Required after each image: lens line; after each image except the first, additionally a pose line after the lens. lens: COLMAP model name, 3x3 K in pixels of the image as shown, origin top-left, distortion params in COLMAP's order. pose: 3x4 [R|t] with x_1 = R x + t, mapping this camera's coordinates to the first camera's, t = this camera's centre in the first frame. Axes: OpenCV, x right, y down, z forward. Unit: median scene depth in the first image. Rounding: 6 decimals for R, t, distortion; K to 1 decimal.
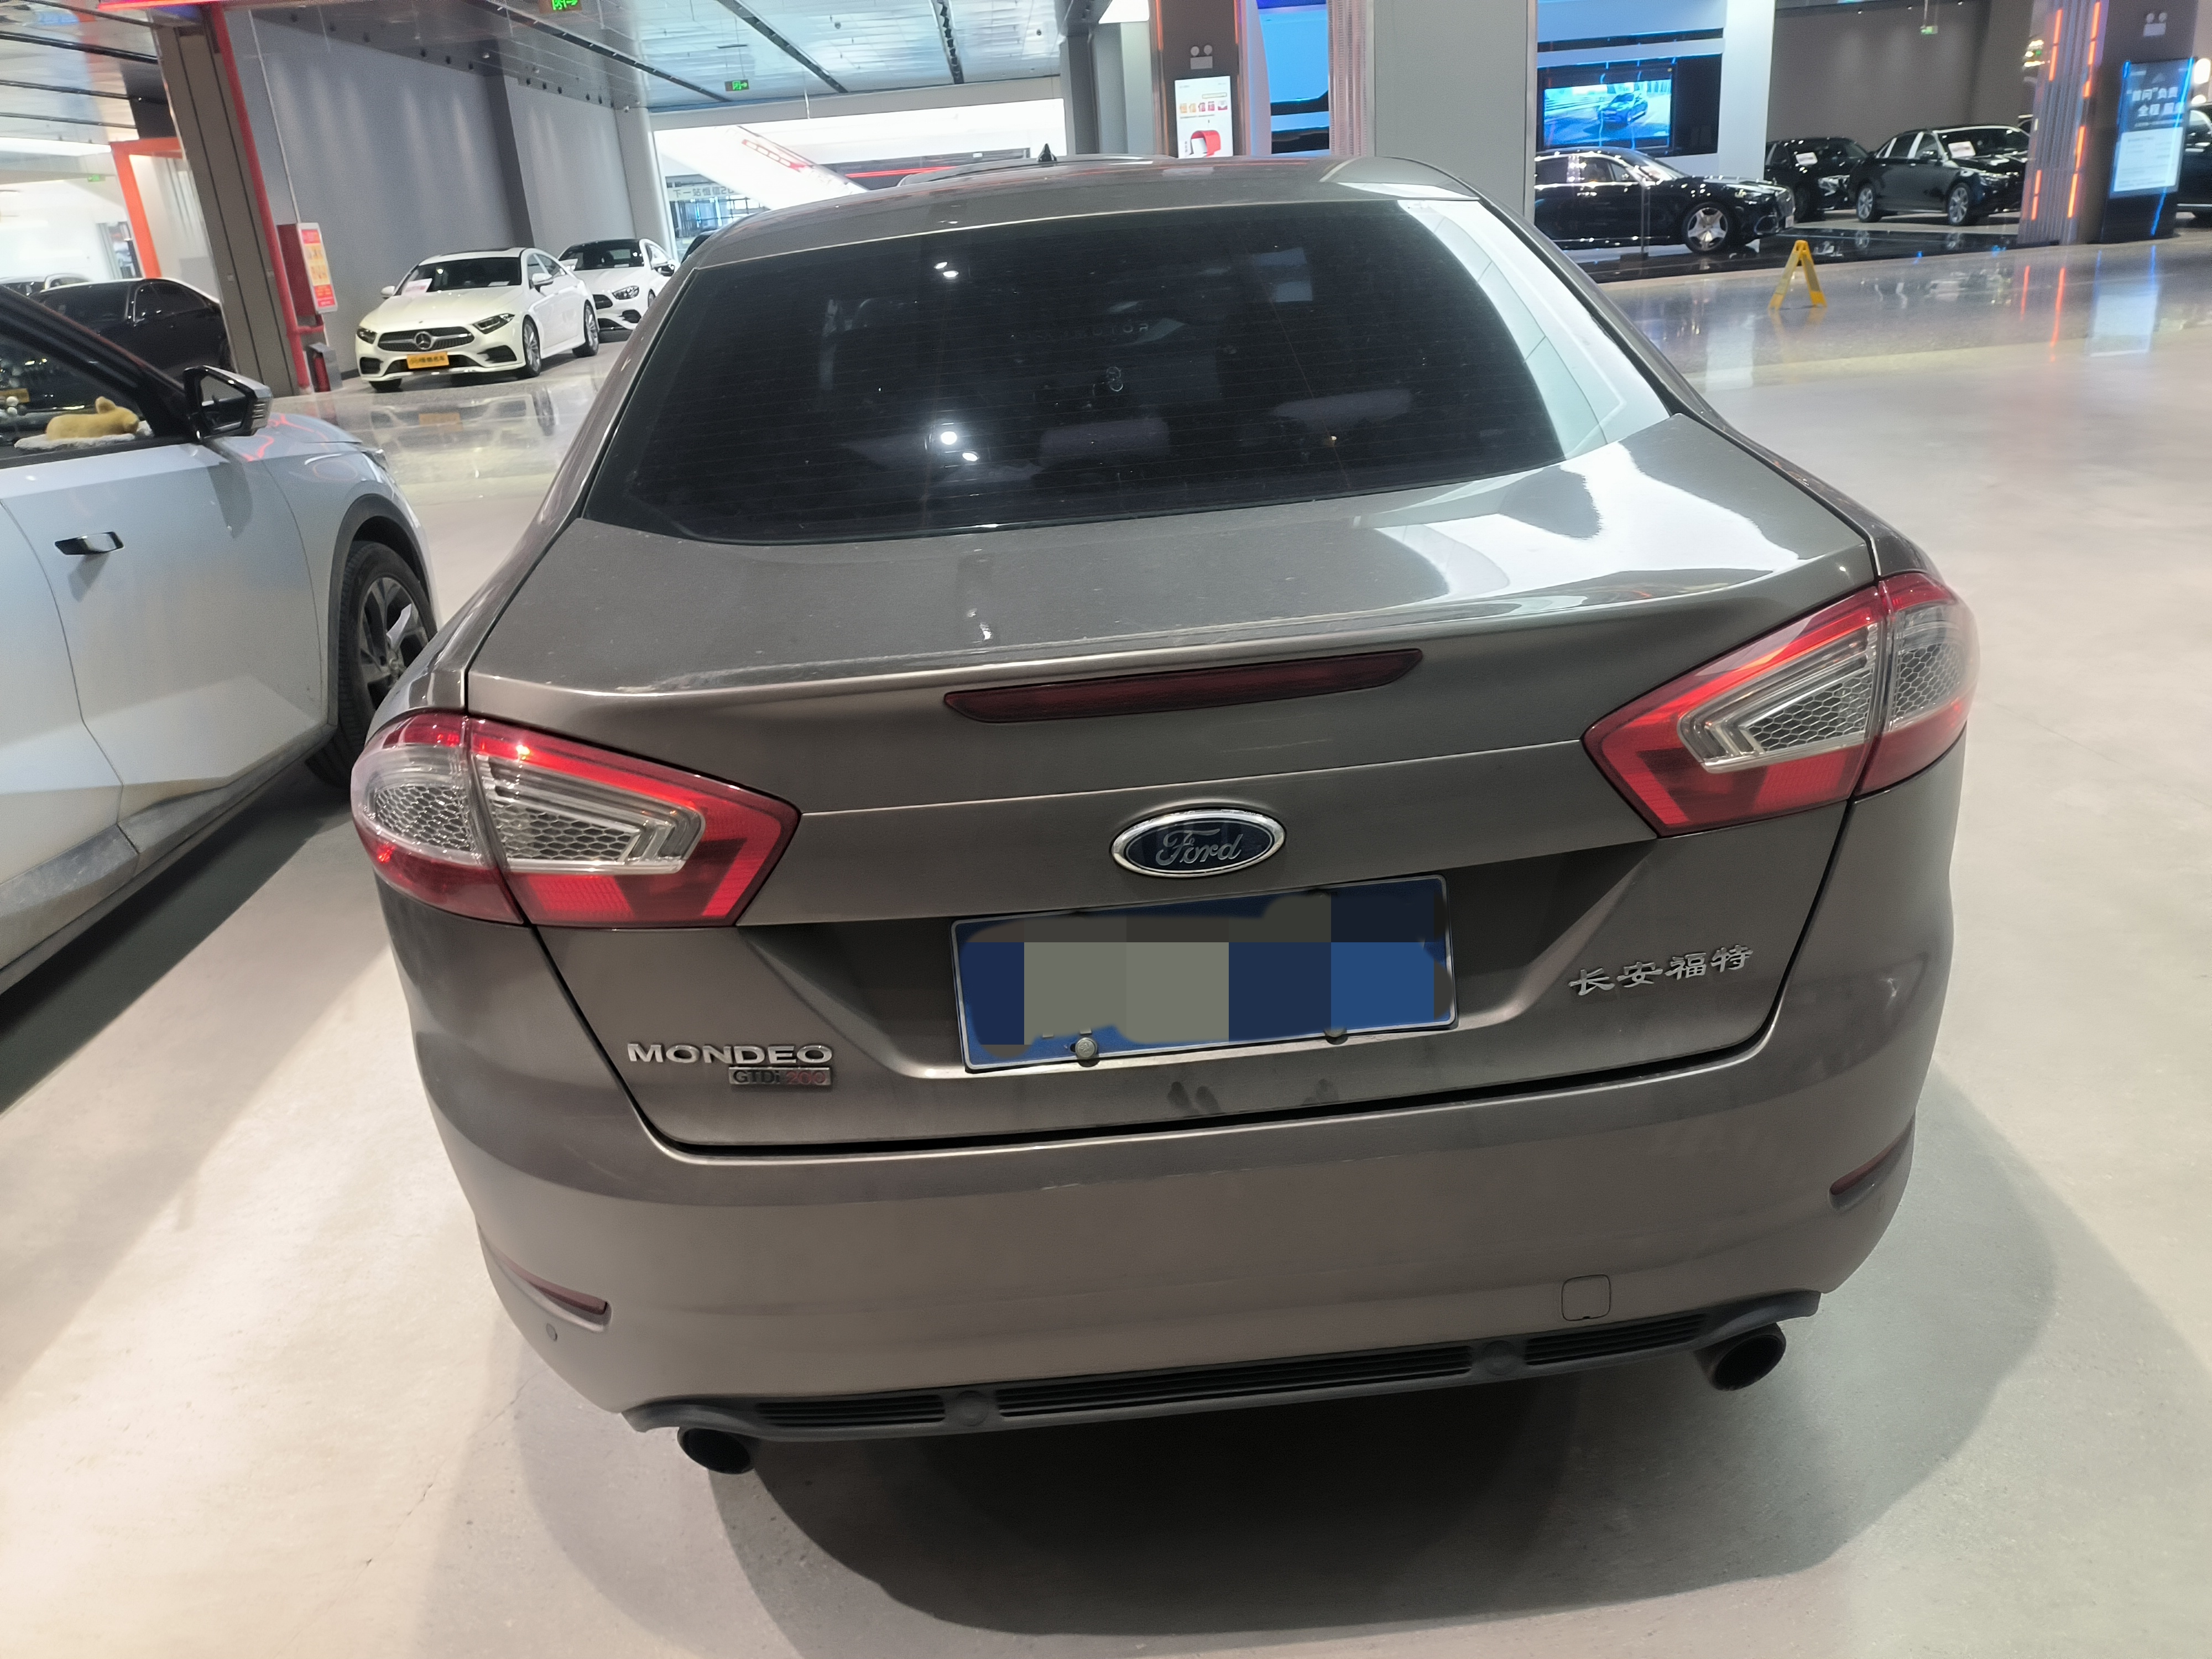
lens RADIAL K [[1642.0, 0, 1107.7], [0, 1642.0, 826.7], [0, 0, 1]] dist [0.033475, -0.017843]
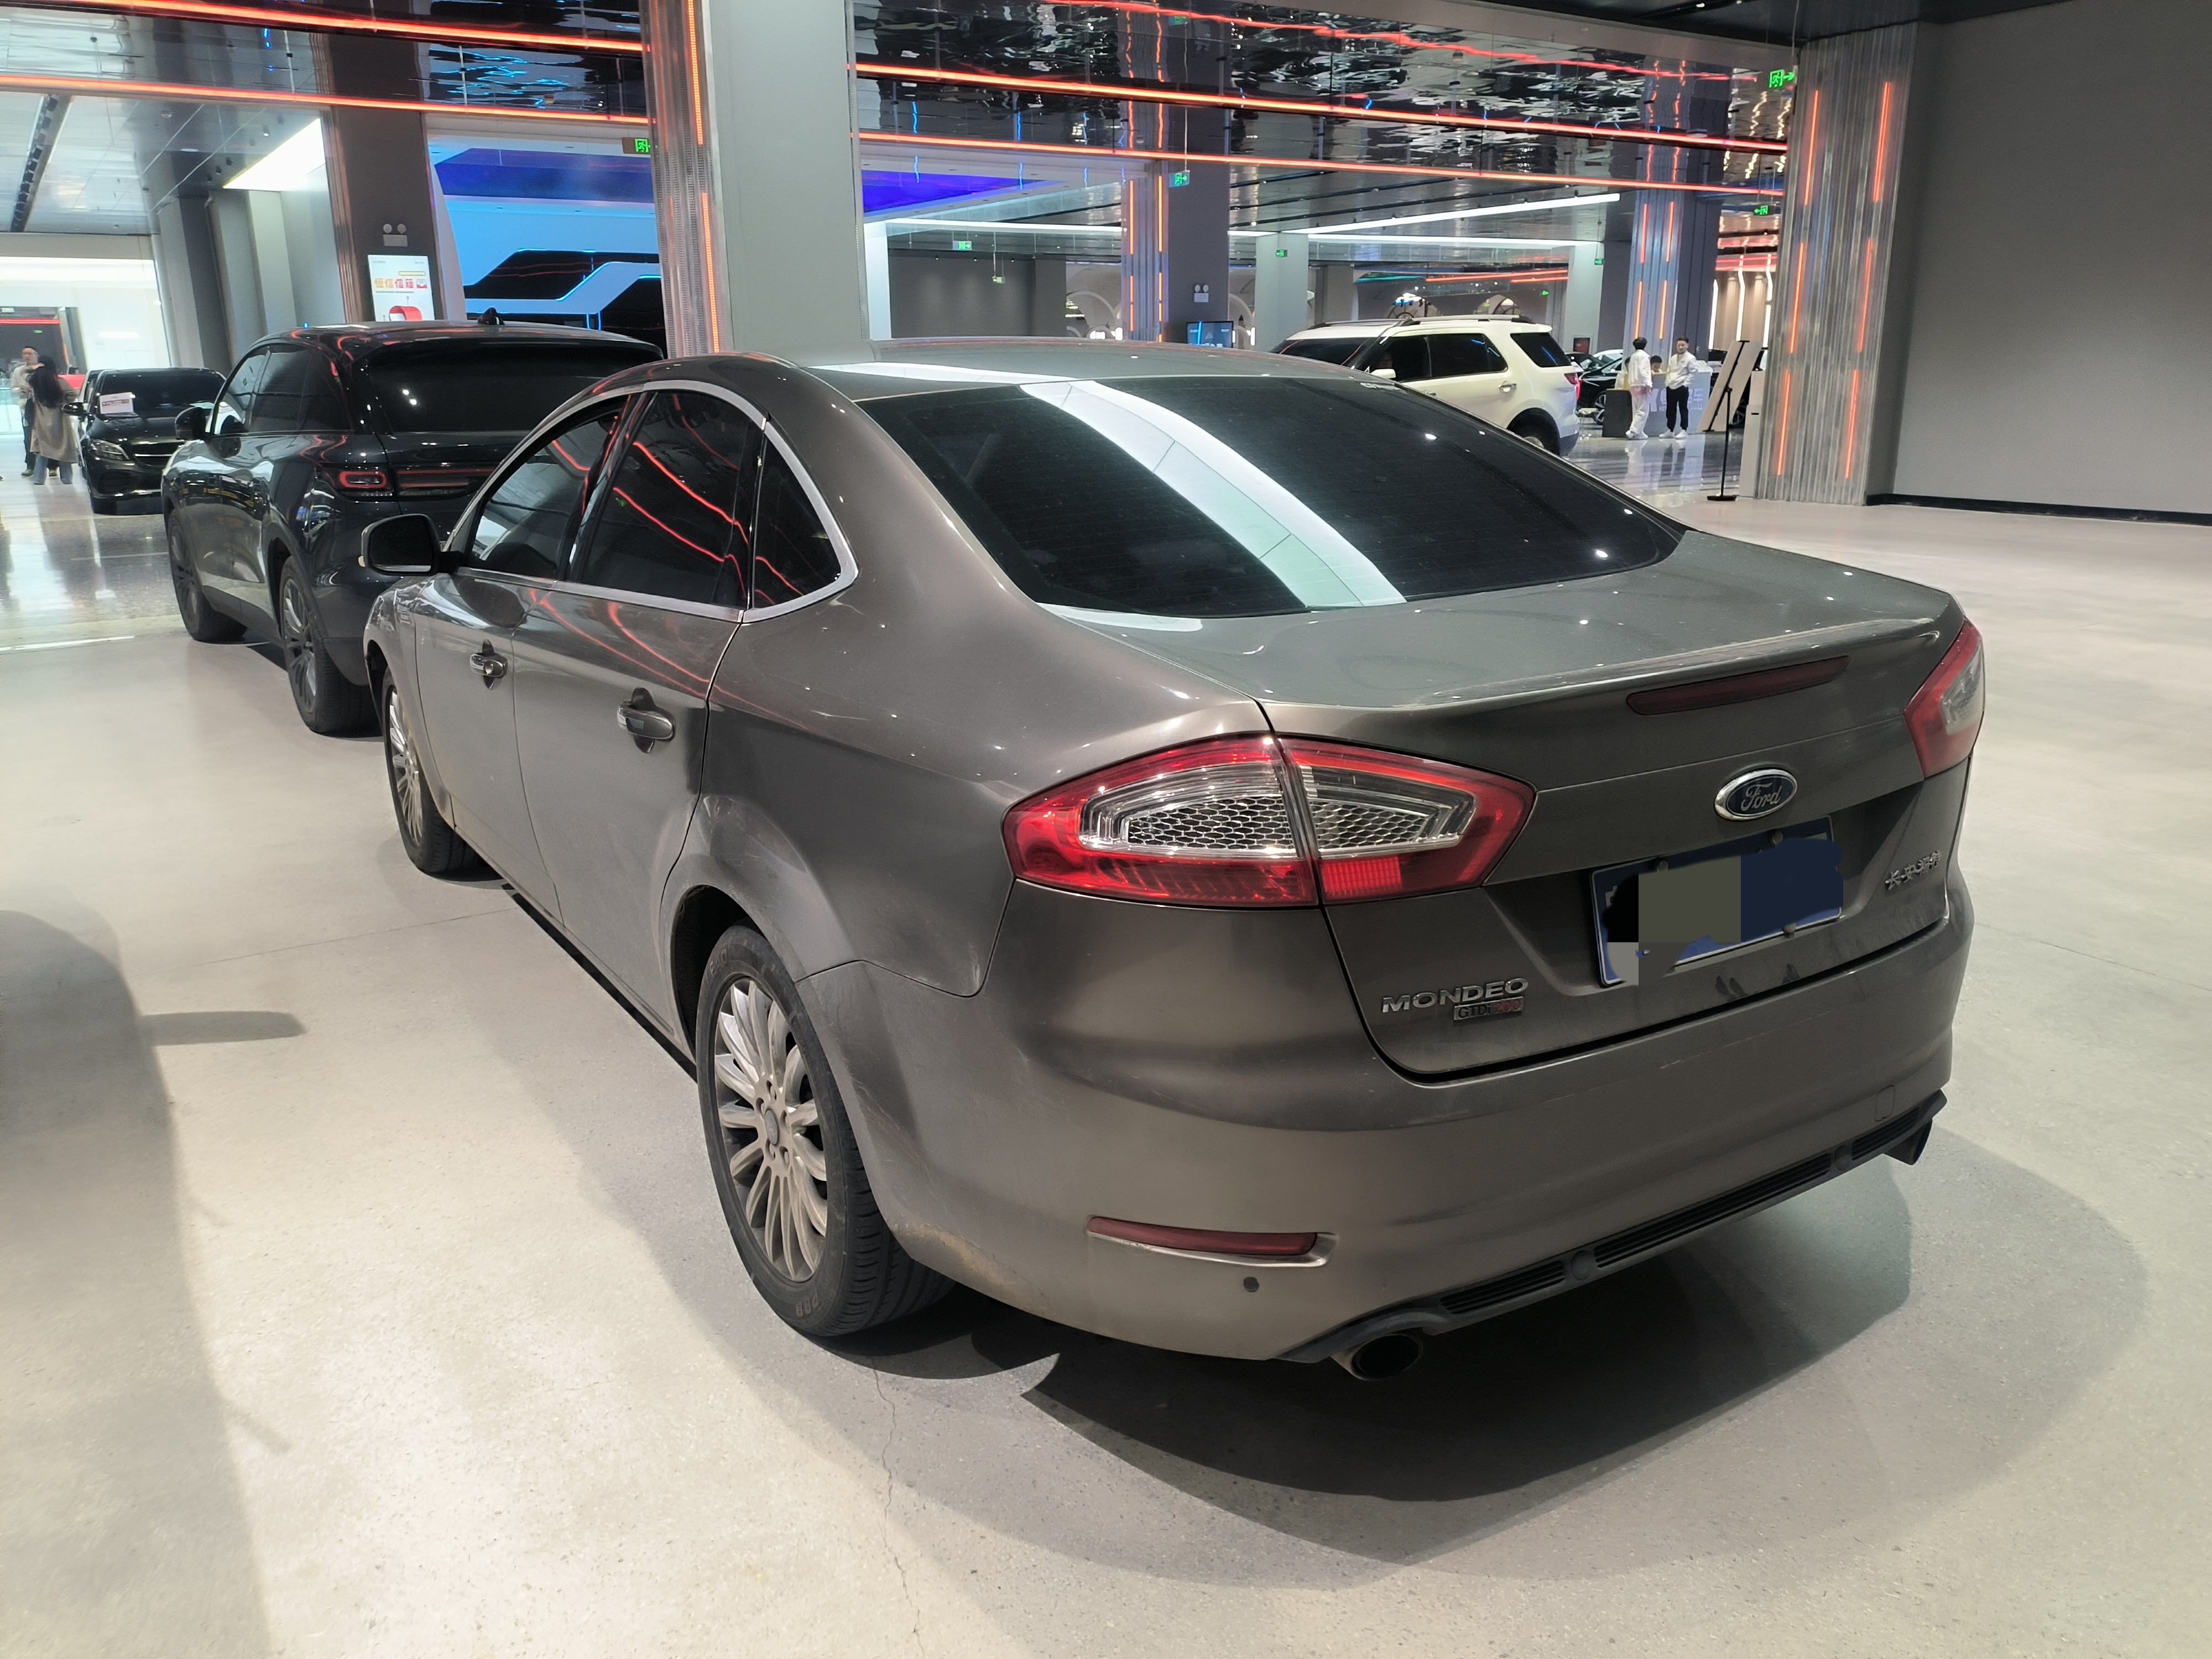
lens RADIAL K [[1642.0, 0, 1110.7], [0, 1642.0, 823.7], [0, 0, 1]] dist [0.033475, -0.017843]
pose [[0.876351, -0.067597, 0.476907, -1.050274], [0.120403, 0.989414, -0.081010, 0.078496], [-0.466382, 0.128414, 0.875213, 0.008561]]
